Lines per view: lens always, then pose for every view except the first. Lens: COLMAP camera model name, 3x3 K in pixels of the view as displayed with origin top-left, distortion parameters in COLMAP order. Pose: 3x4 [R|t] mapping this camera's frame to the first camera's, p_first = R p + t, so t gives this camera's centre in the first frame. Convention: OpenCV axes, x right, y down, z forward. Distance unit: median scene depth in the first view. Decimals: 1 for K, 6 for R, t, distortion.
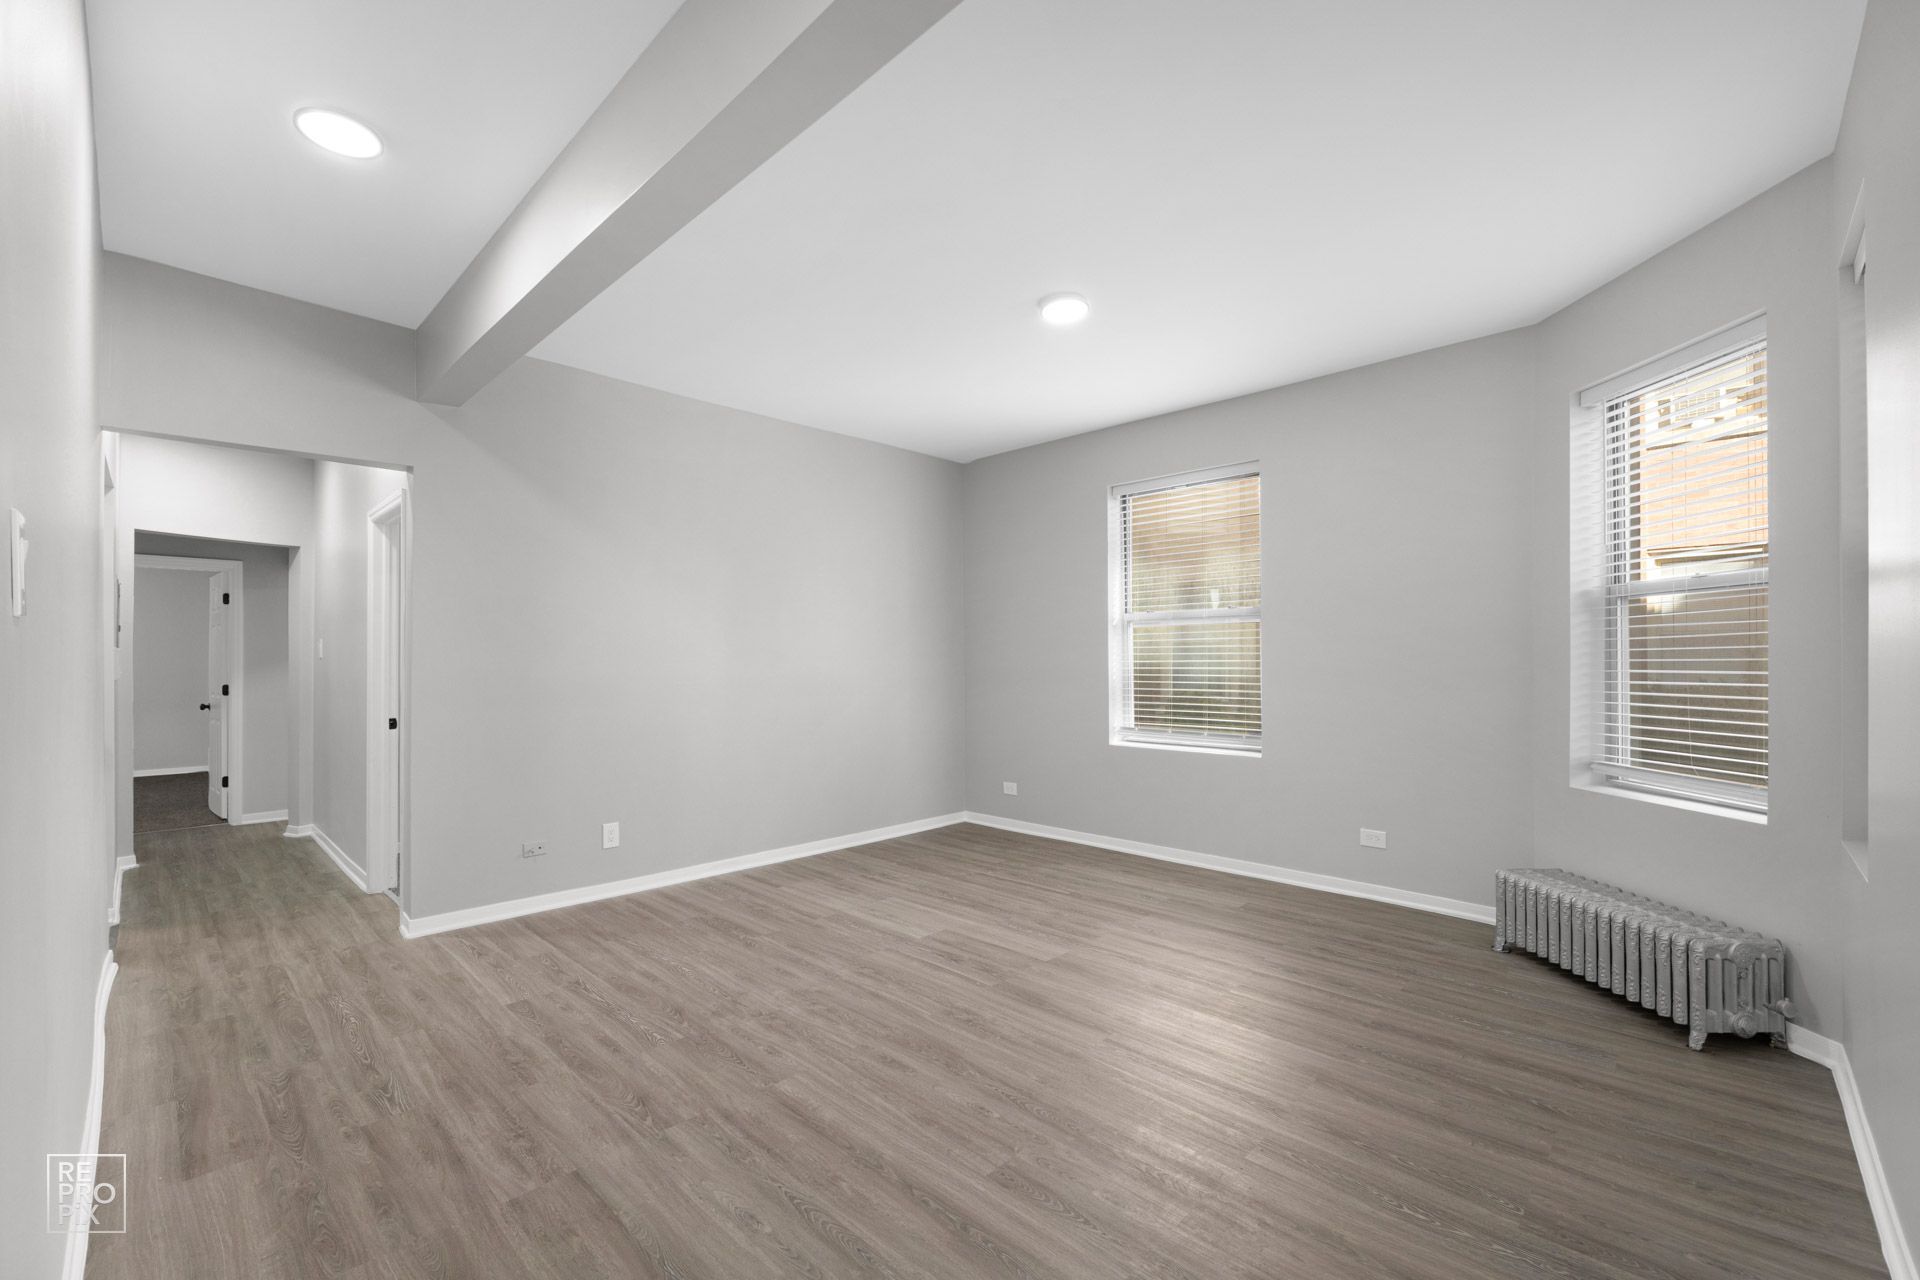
lens RADIAL K [[792.2, 0, 1022.1], [0, 792.2, 667.6], [0, 0, 1]] dist [0.004736, -0.000176]
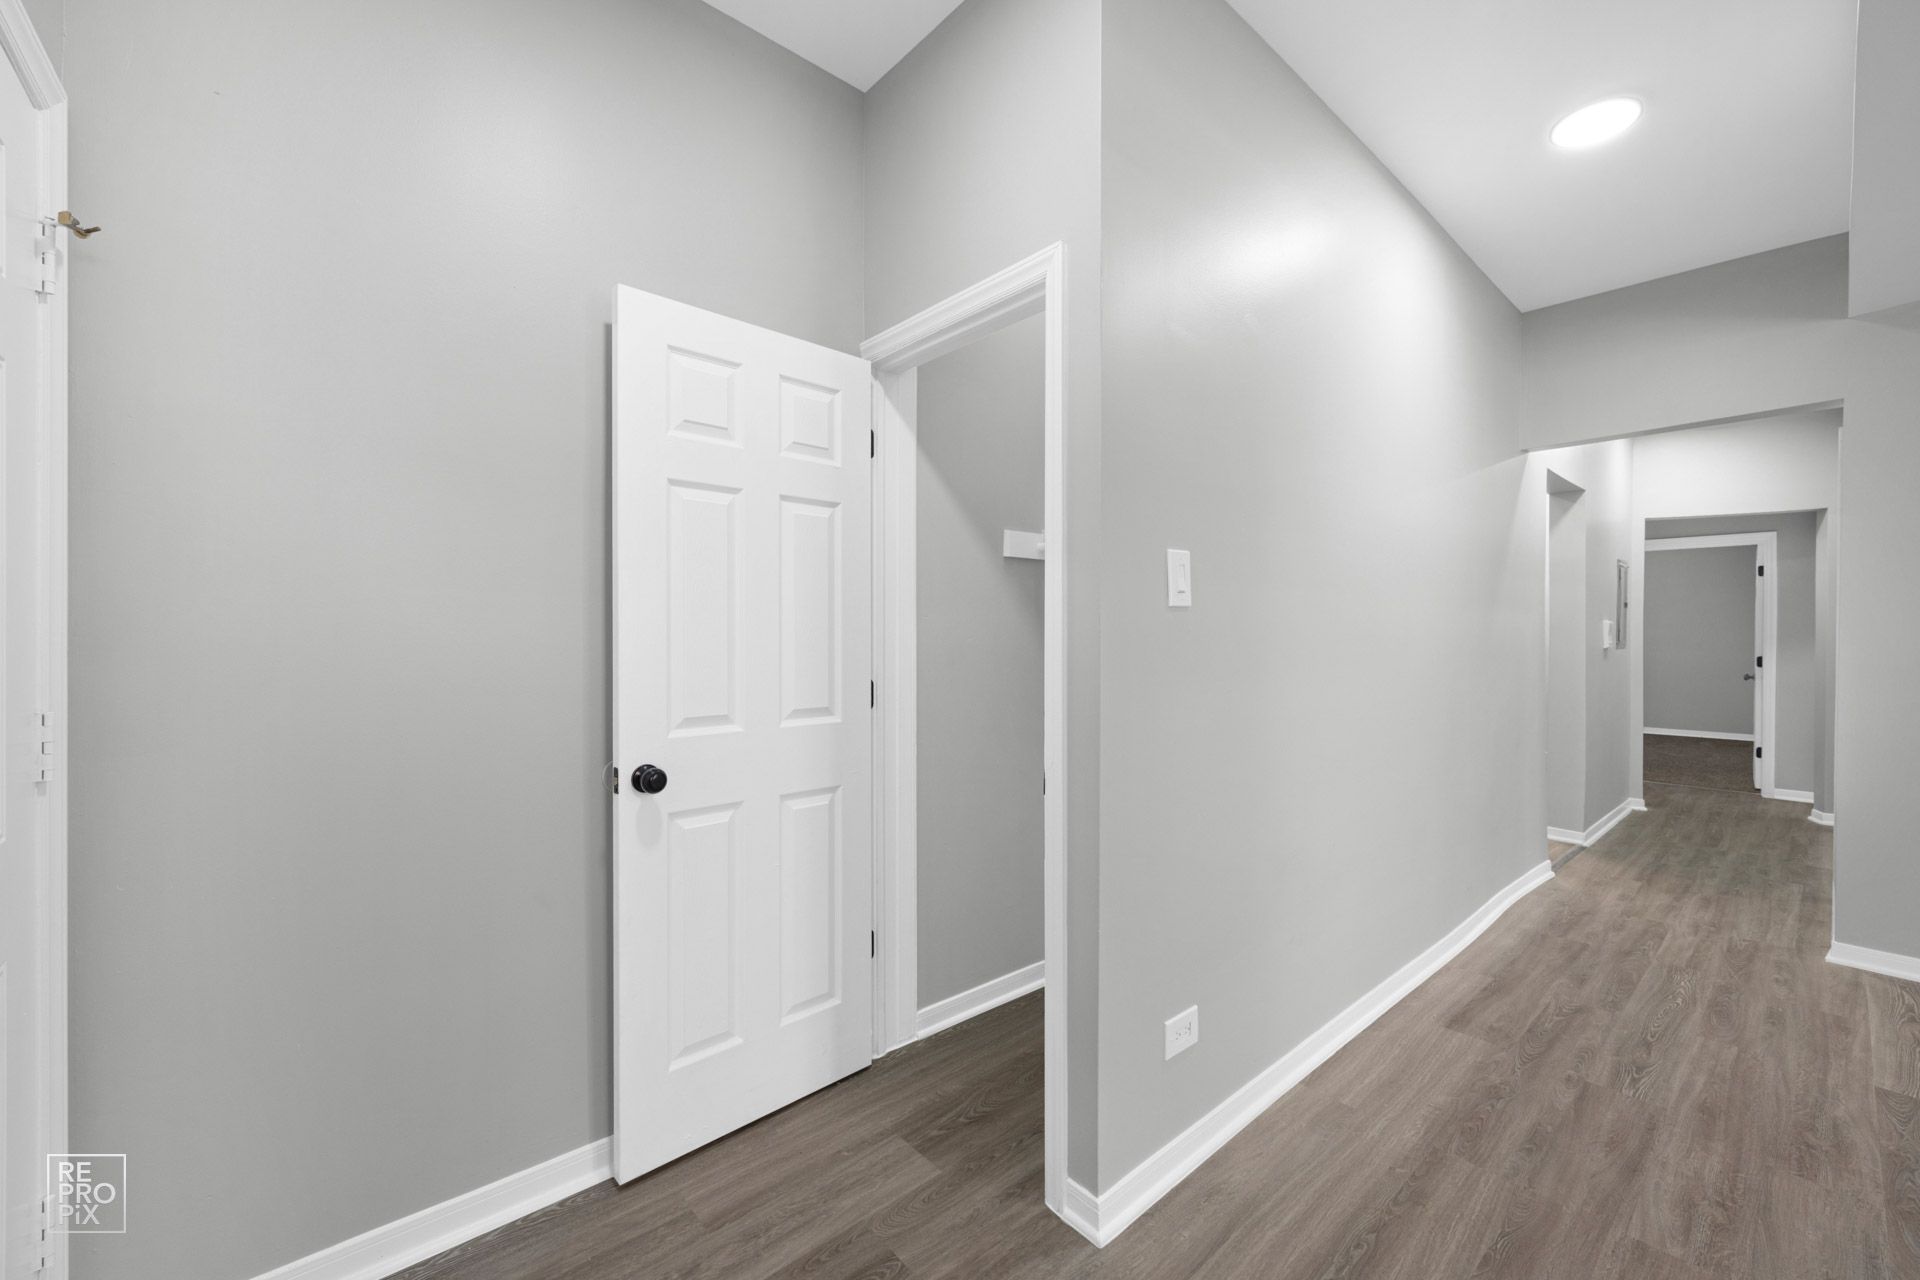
lens RADIAL K [[754.8, 0, 939.0], [0, 754.8, 642.7], [0, 0, 1]] dist [-0.000646, 0.000265]
pose [[-0.149530, 0.009503, -0.988711, 0.203615], [-0.006602, 0.999922, 0.010609, 0.002884], [0.988735, 0.008114, -0.149456, 0.247317]]
